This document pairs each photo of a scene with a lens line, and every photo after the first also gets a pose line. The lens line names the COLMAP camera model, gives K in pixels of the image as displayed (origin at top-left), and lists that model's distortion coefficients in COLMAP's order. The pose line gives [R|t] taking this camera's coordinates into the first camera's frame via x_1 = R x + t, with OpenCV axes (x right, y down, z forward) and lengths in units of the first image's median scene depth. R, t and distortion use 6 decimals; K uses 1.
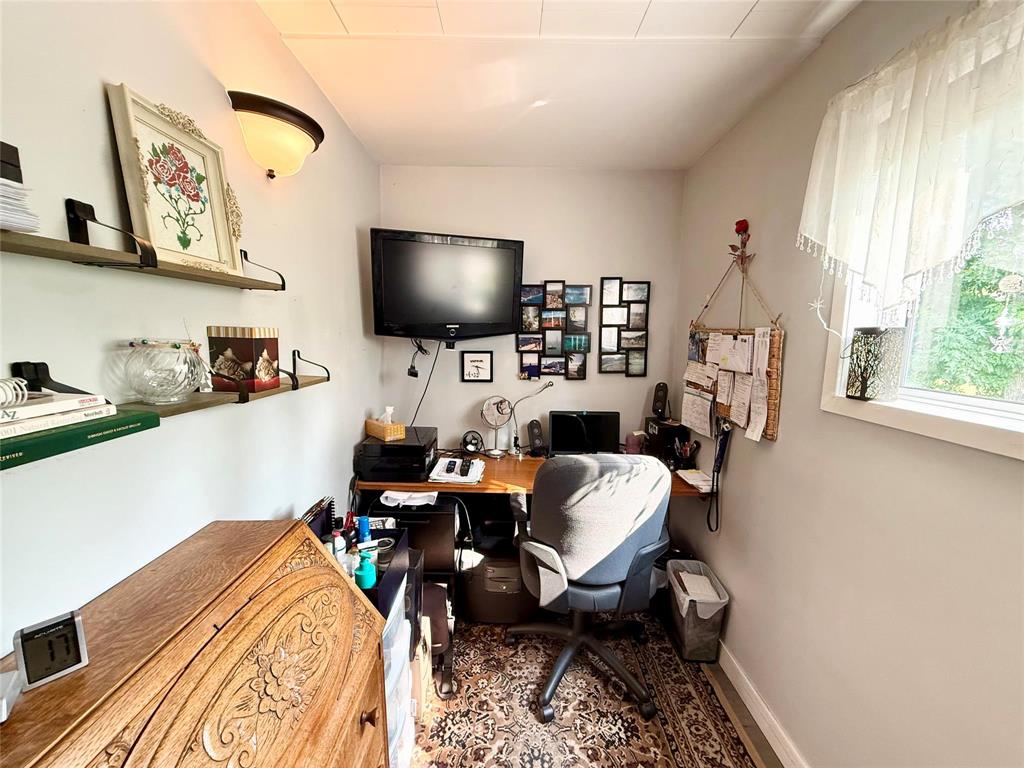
lens RADIAL K [[406.4, 0, 512.6], [0, 406.4, 387.8], [0, 0, 1]] dist [0.000347, -0.000361]
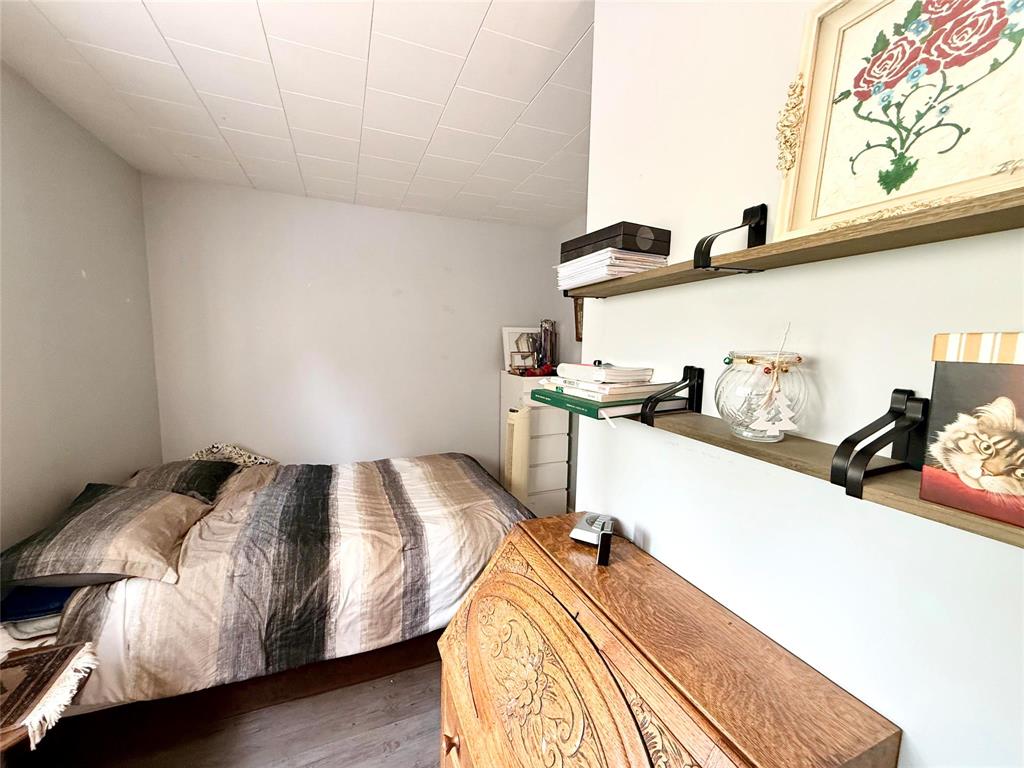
lens RADIAL K [[406.4, 0, 512.2], [0, 406.4, 387.6], [0, 0, 1]] dist [0.000347, -0.000361]
pose [[-0.925536, 0.017844, -0.378239, -0.137790], [-0.074837, 0.970566, 0.228913, -0.177653], [0.371190, 0.240173, -0.896958, 1.371030]]
